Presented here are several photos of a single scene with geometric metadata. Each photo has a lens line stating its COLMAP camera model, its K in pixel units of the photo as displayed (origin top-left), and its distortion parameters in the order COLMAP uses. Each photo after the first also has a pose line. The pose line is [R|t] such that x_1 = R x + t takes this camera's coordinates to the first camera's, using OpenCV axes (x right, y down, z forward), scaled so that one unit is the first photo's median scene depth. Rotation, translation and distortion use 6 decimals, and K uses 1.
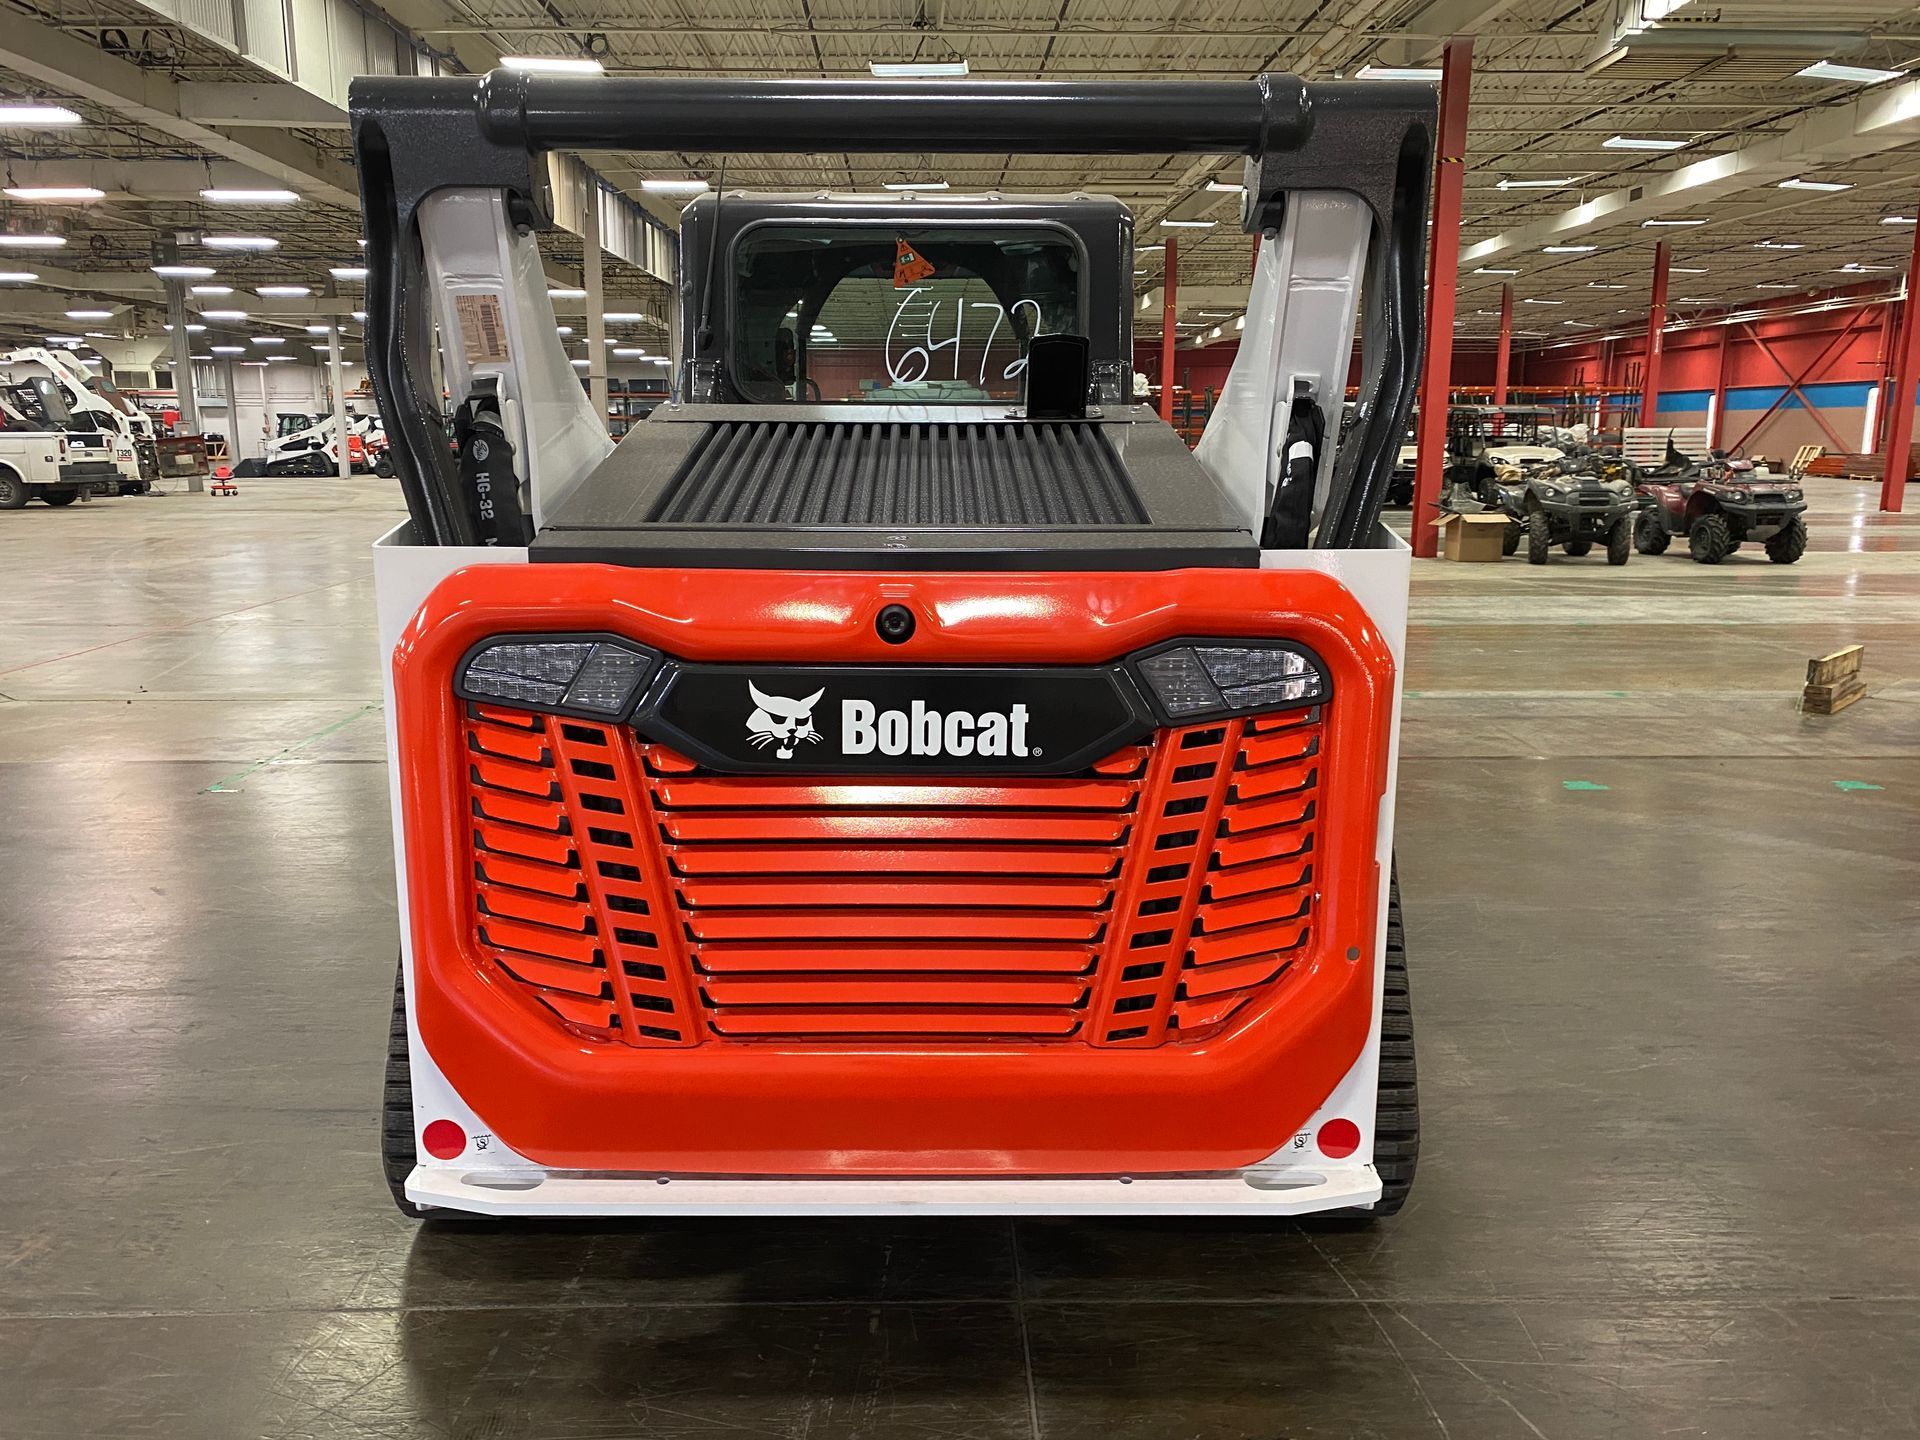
lens RADIAL K [[1504.8, 0, 962.9], [0, 1504.8, 731.3], [0, 0, 1]] dist [0.013190, 0.000316]
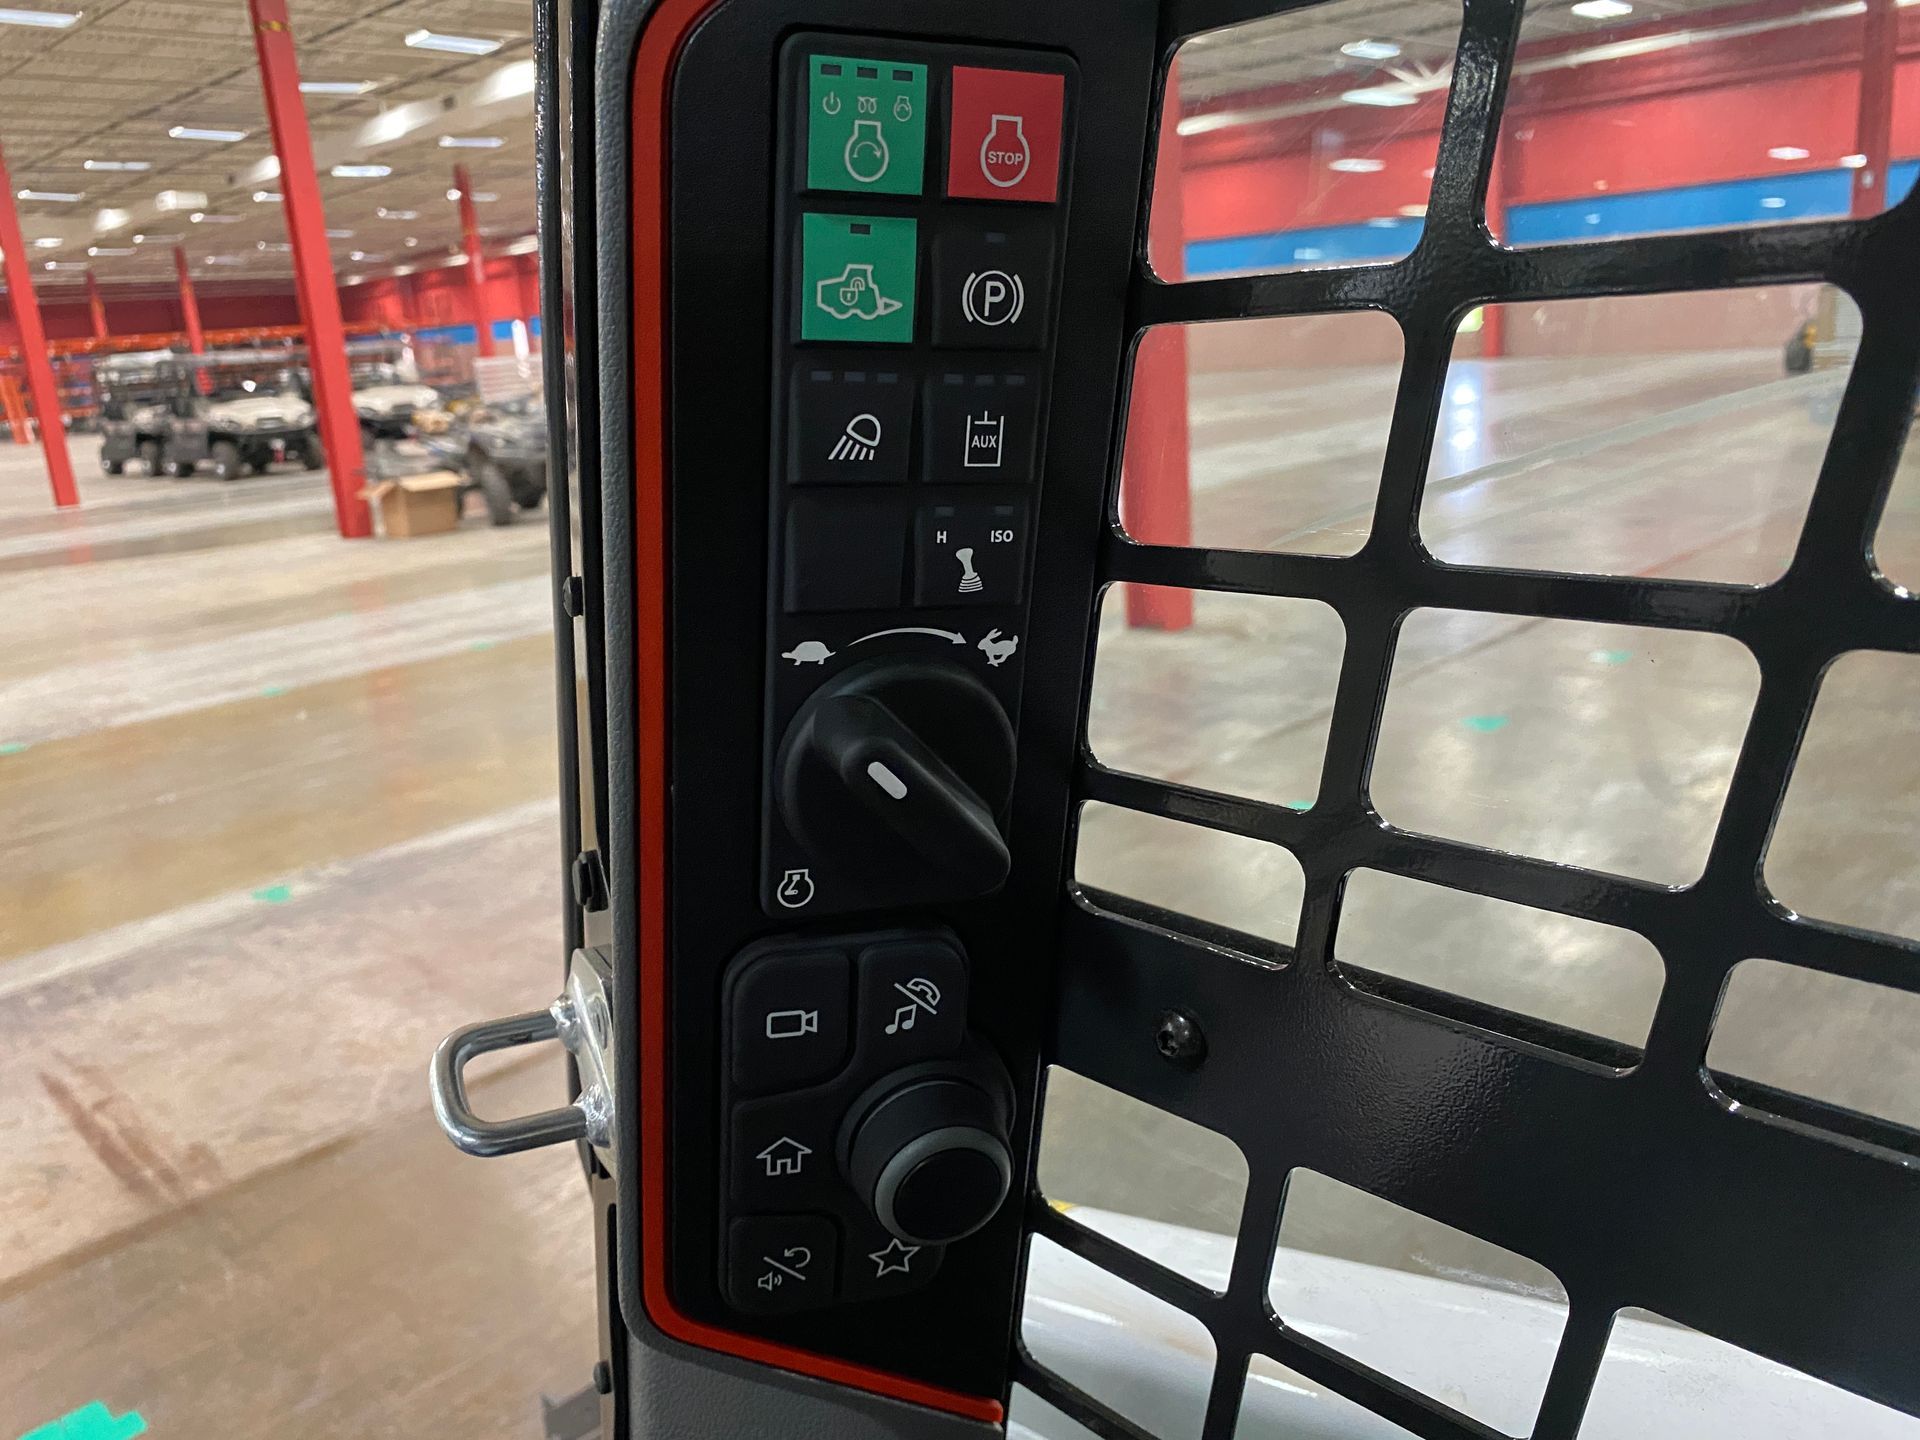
lens RADIAL K [[1478.0, 0, 952.7], [0, 1478.0, 712.9], [0, 0, 1]] dist [0.023655, -0.001047]
pose [[0.725357, -0.229933, 0.648836, -0.000826], [0.210204, 0.971529, 0.109294, -0.029679], [-0.655493, 0.057110, 0.753038, 0.133595]]
